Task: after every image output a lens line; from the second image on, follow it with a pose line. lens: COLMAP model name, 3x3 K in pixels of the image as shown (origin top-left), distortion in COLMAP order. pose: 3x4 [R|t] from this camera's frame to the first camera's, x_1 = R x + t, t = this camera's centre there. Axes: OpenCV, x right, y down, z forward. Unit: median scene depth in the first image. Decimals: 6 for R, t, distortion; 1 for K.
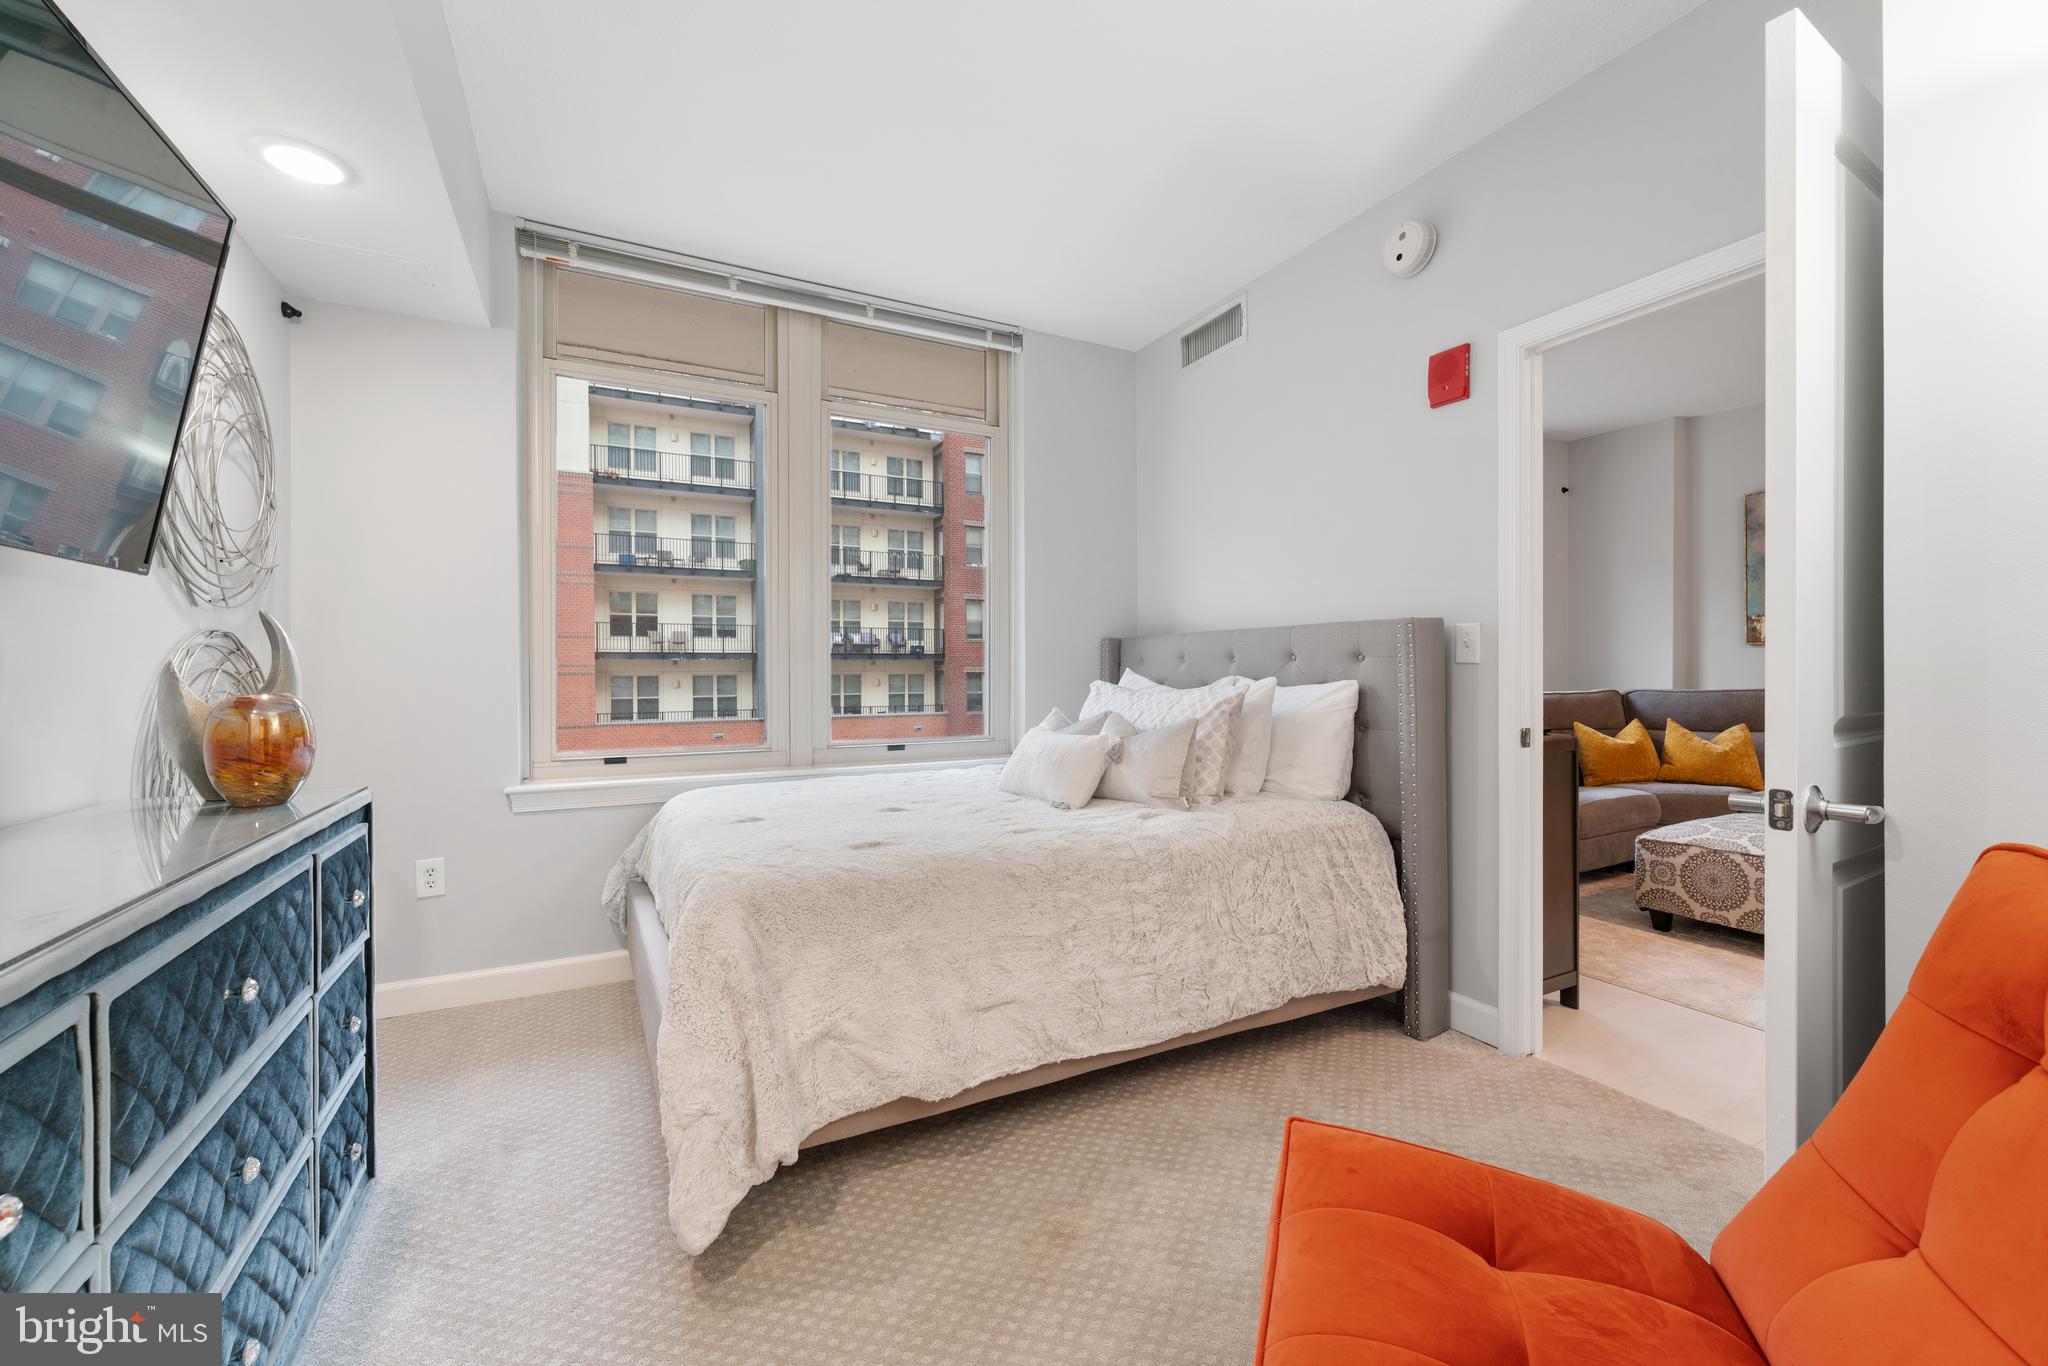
lens RADIAL K [[815.8, 0, 1015.1], [0, 815.8, 675.8], [0, 0, 1]] dist [0.001323, -0.000658]
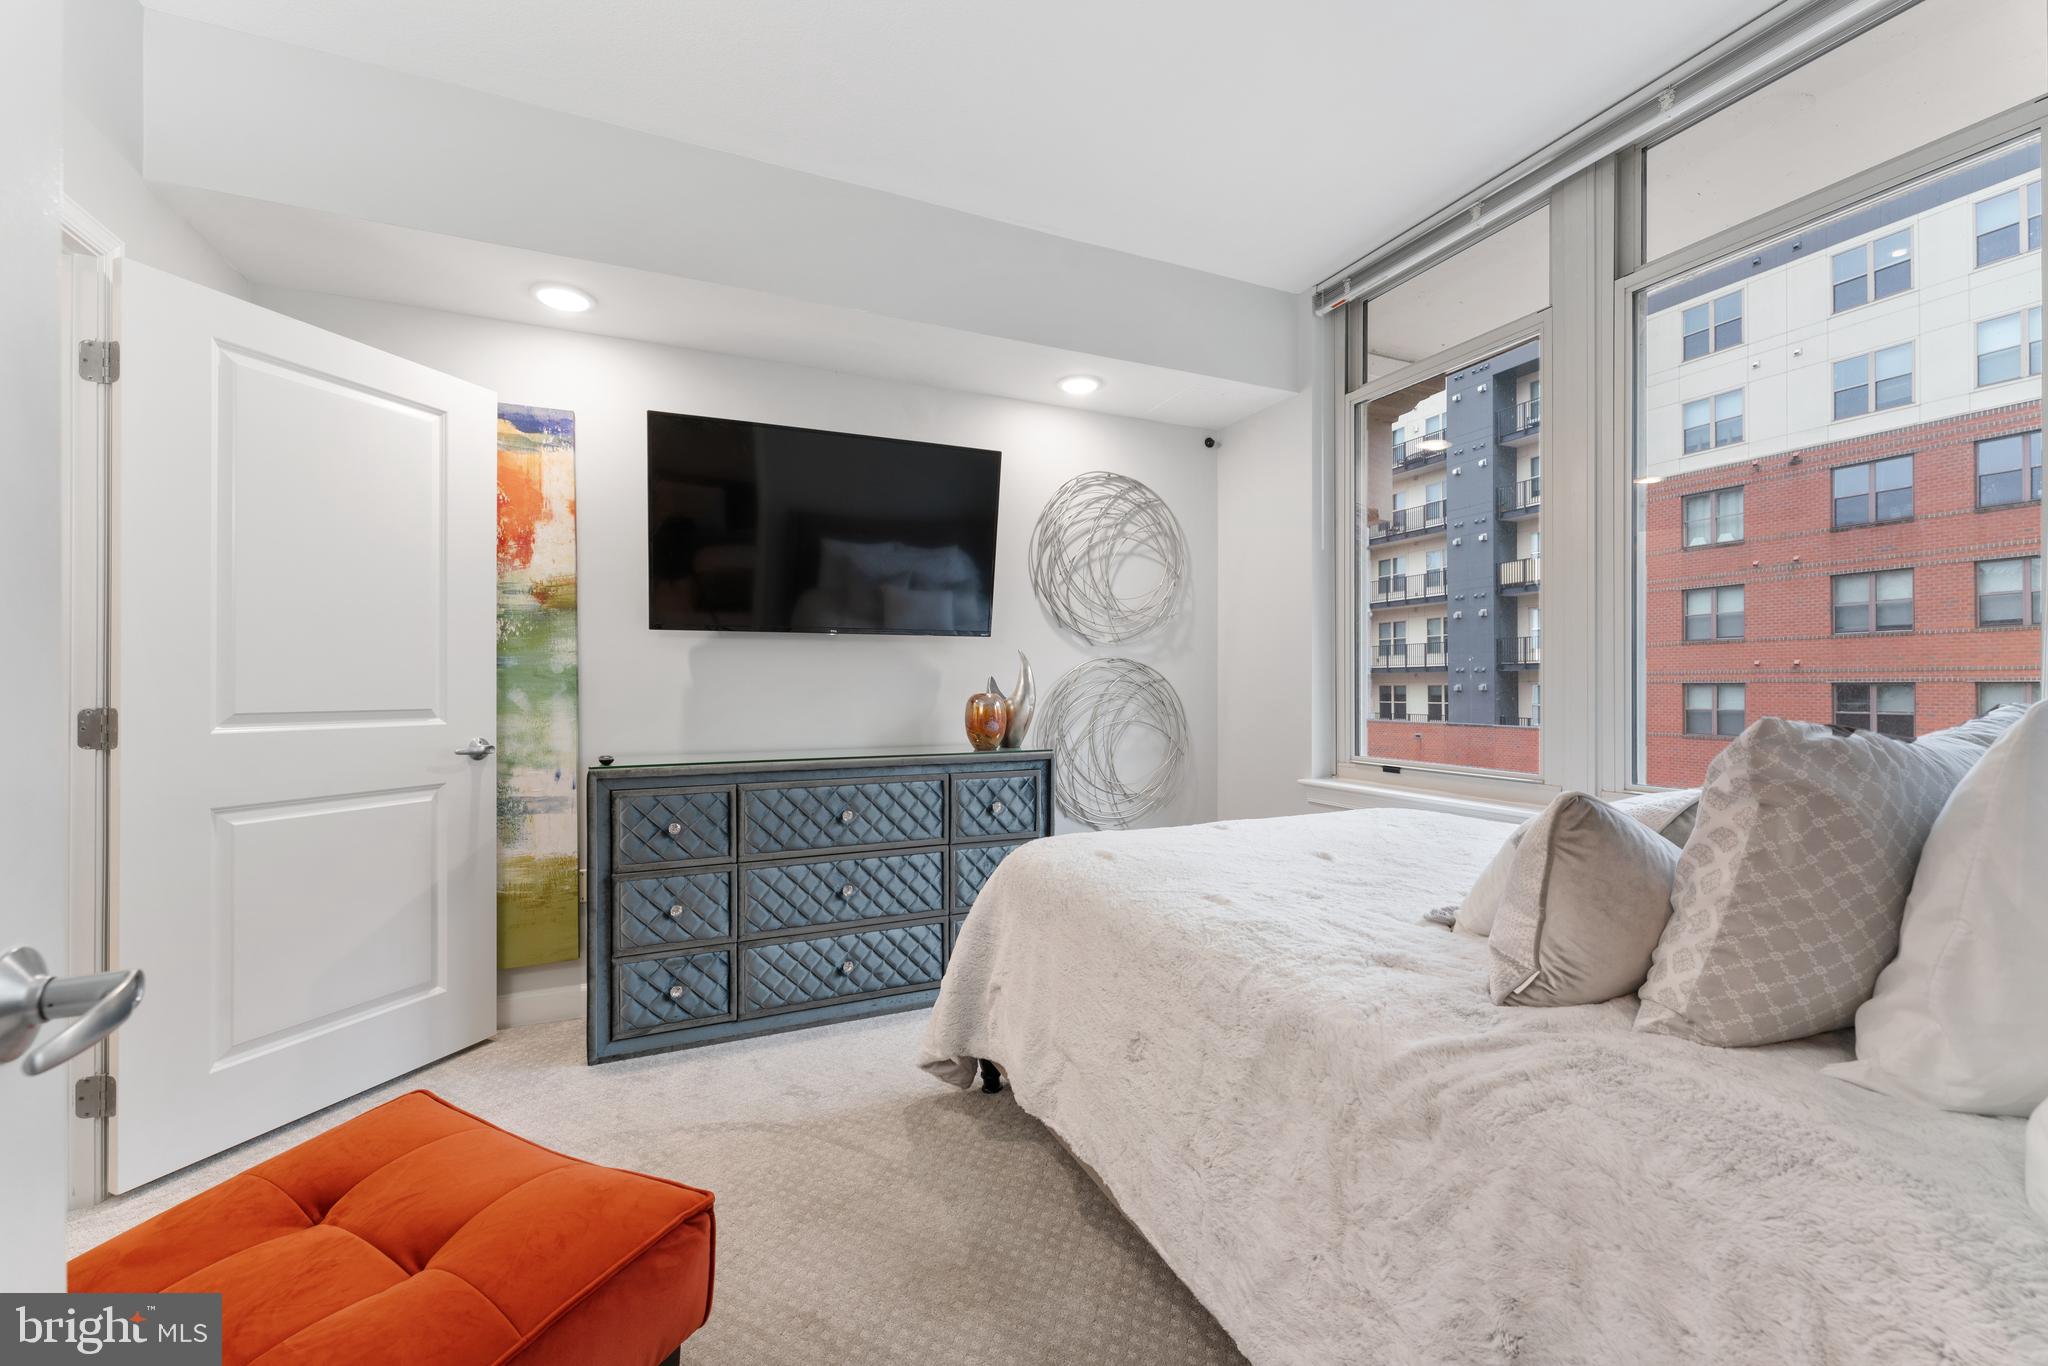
lens RADIAL K [[815.8, 0, 1029.1], [0, 815.8, 684.6], [0, 0, 1]] dist [0.001323, -0.000658]
pose [[-0.047661, 0.003602, -0.998857, 0.863096], [0.000083, 0.999994, 0.003603, -0.005671], [0.998864, 0.000088, -0.047661, 1.000699]]
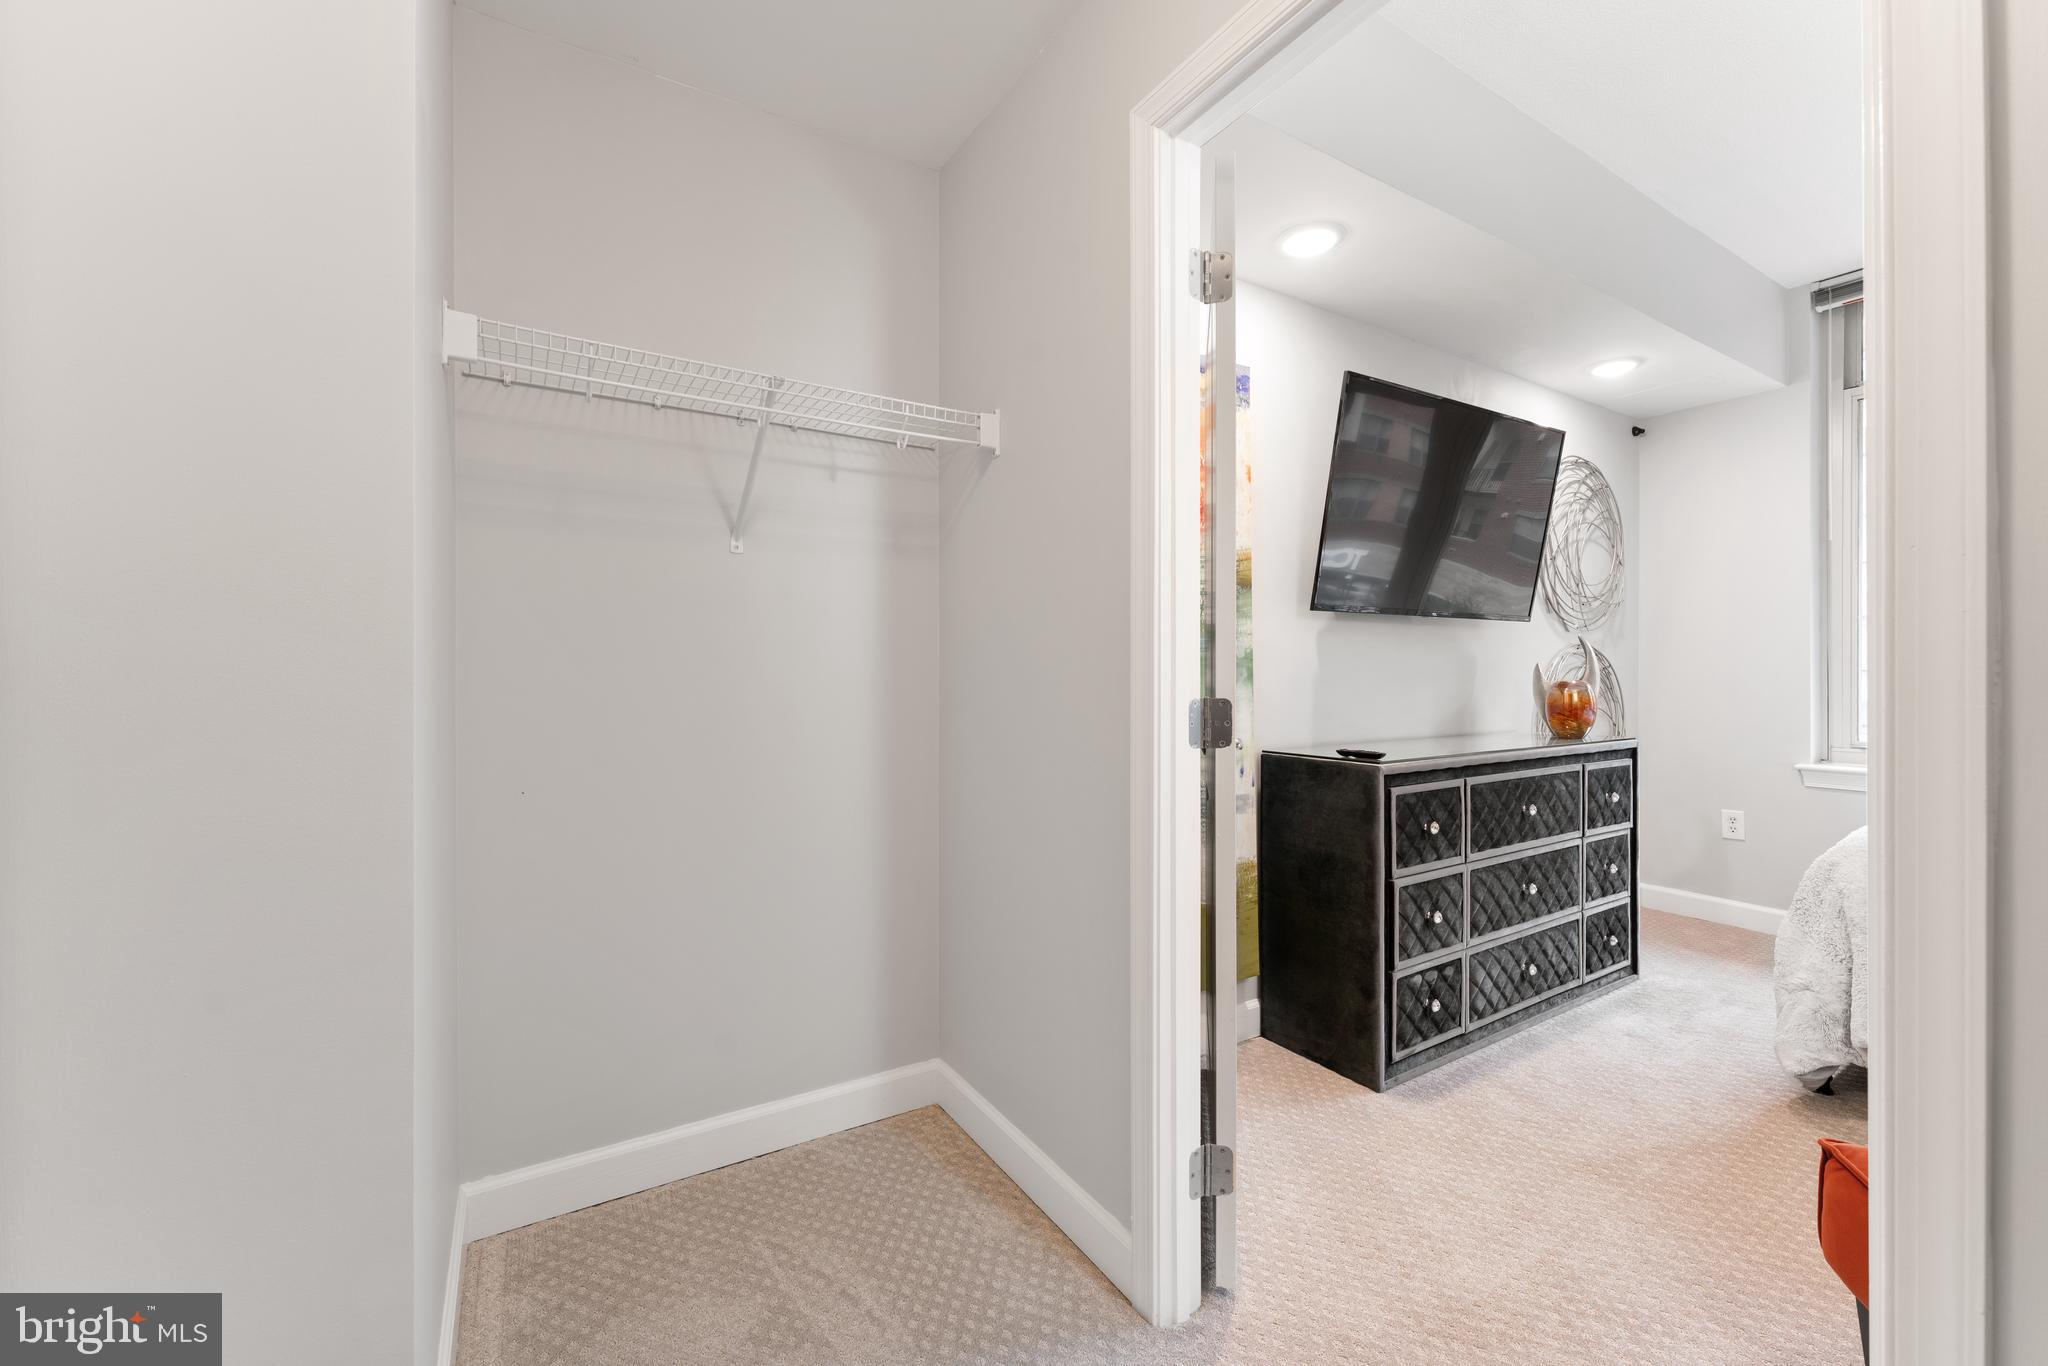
lens RADIAL K [[815.8, 0, 1031.4], [0, 815.8, 674.3], [0, 0, 1]] dist [0.001323, -0.000658]
pose [[0.087923, 0.006633, -0.996105, 0.722852], [-0.000962, 0.999978, 0.006574, -0.003071], [0.996127, 0.000381, 0.087927, -0.353942]]
